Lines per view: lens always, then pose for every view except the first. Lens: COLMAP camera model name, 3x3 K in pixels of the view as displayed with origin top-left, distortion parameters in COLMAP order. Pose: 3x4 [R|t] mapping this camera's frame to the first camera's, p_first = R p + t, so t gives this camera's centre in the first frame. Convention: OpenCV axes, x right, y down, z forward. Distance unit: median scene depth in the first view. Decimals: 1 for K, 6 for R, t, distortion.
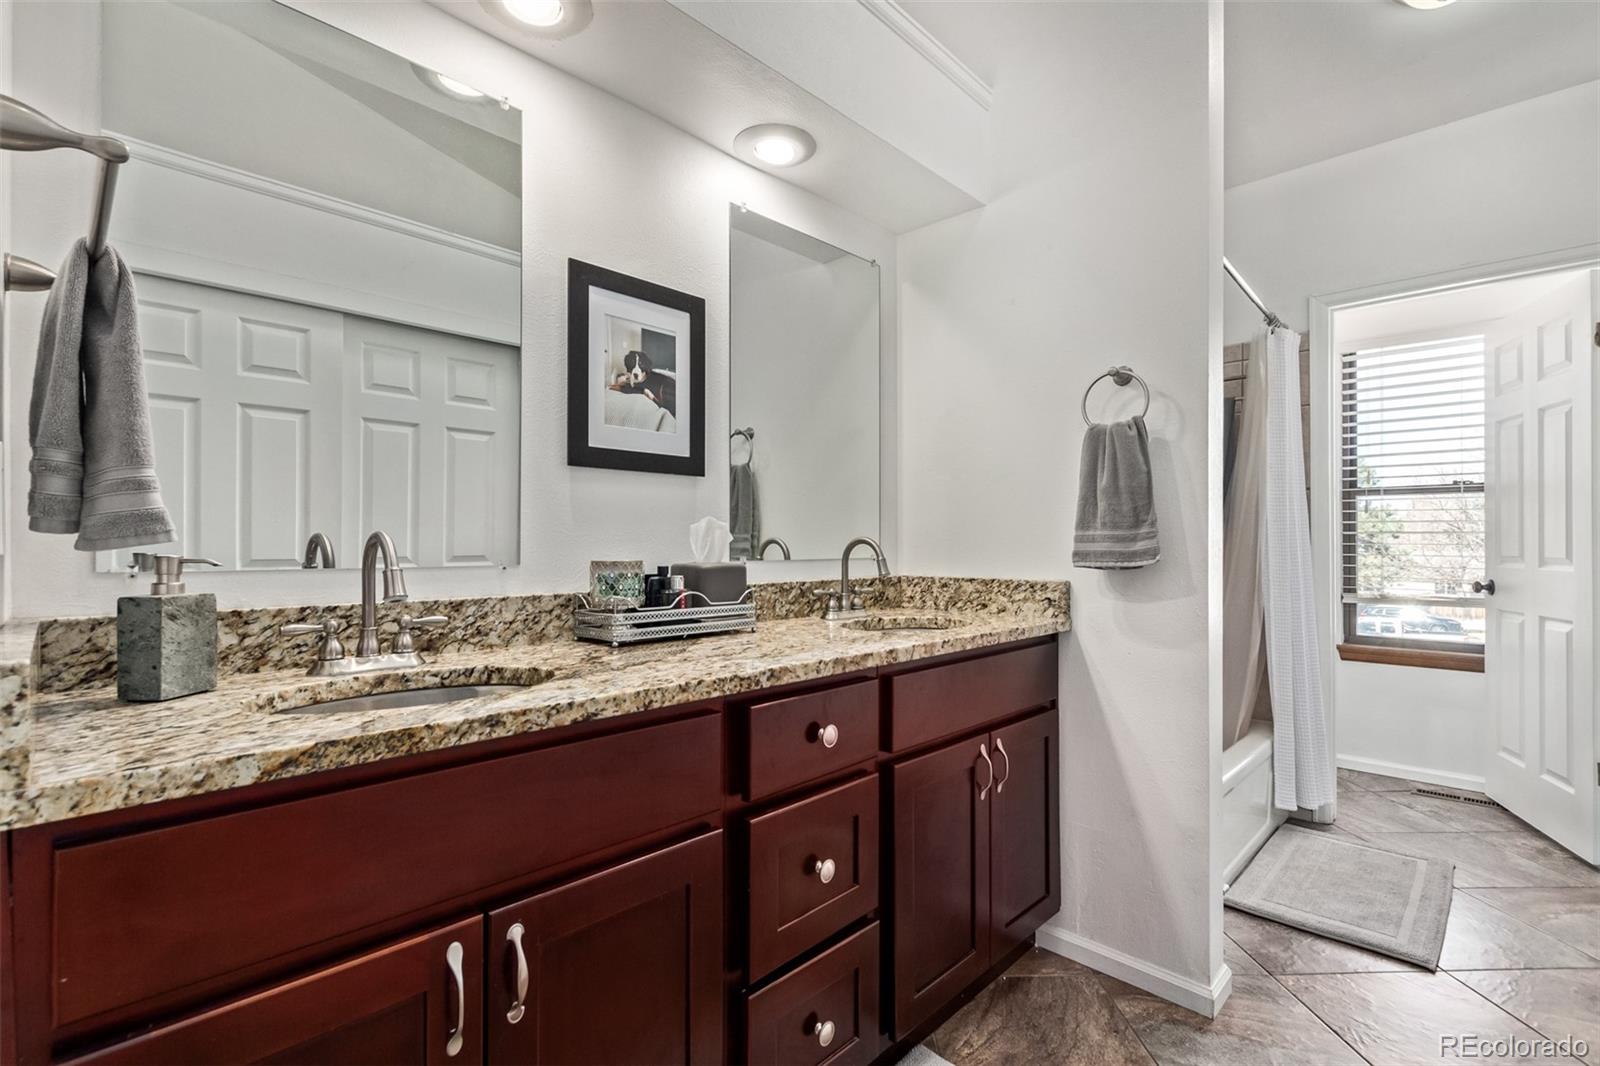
lens RADIAL K [[728.5, 0, 797.7], [0, 728.5, 537.7], [0, 0, 1]] dist [0.001202, 0.000261]
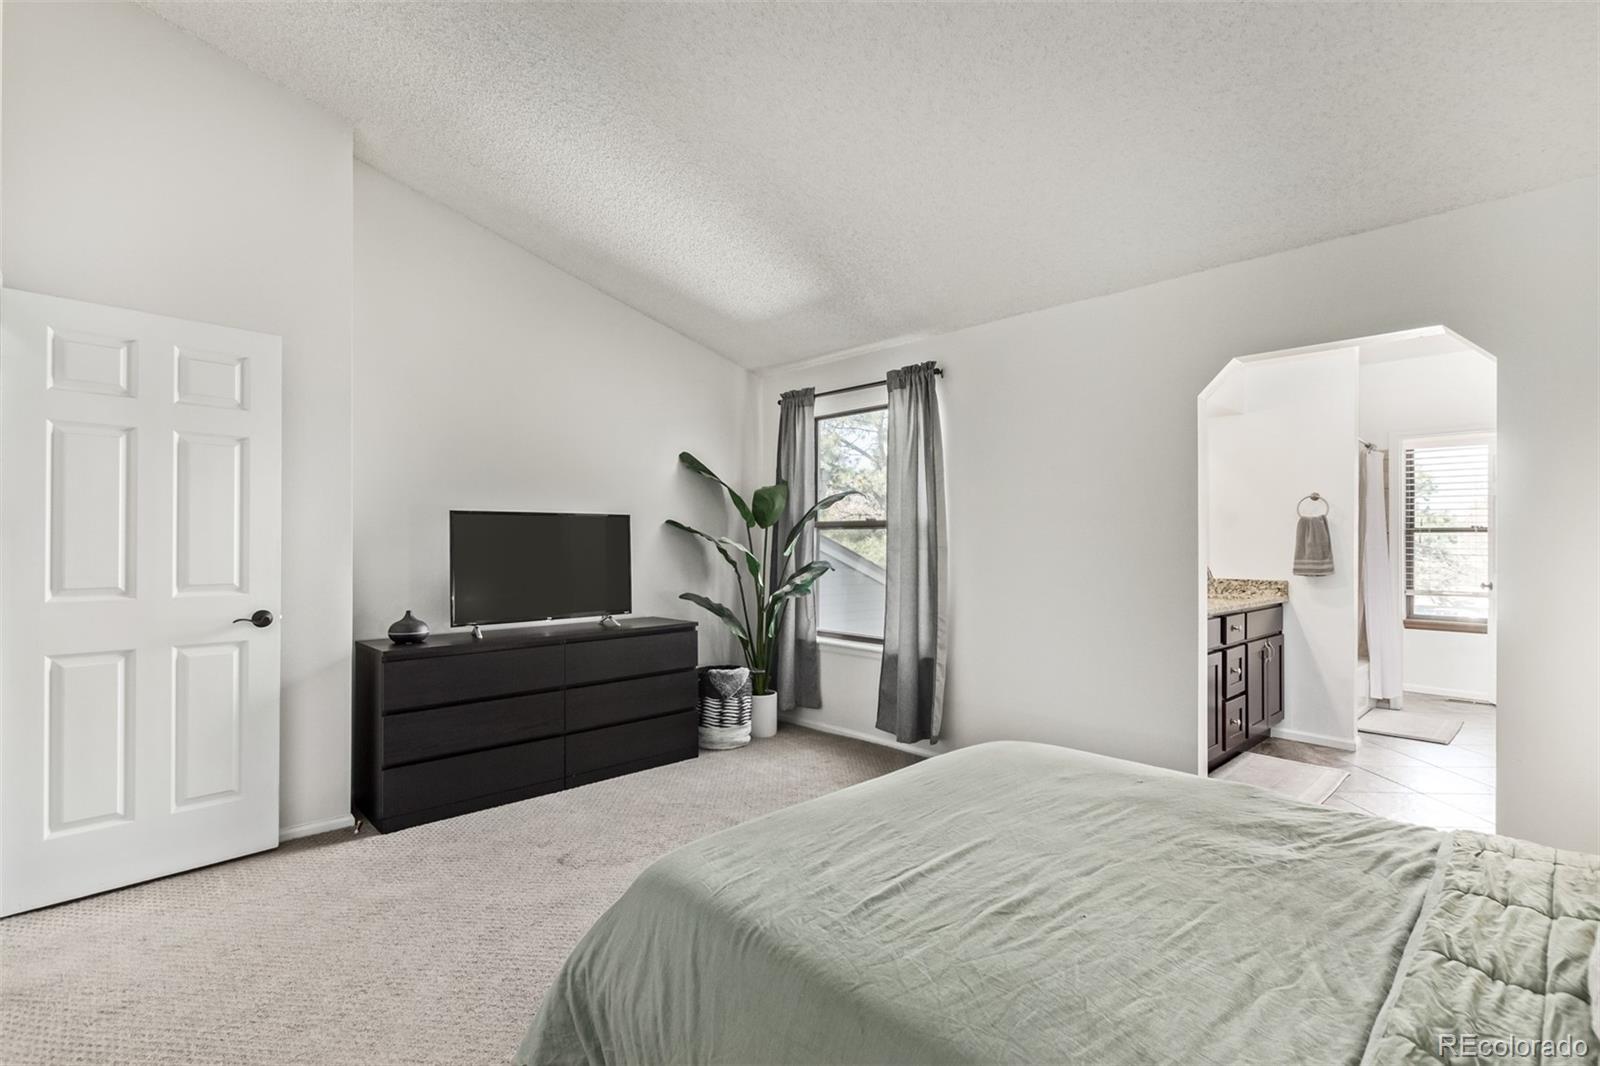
lens RADIAL K [[737.6, 0, 799.6], [0, 737.6, 539.1], [0, 0, 1]] dist [0.002703, -0.001212]
pose [[0.999187, 0.002809, -0.040208, -0.676508], [-0.002774, 0.999996, 0.000928, -0.044236], [0.040210, -0.000816, 0.999191, -0.883855]]
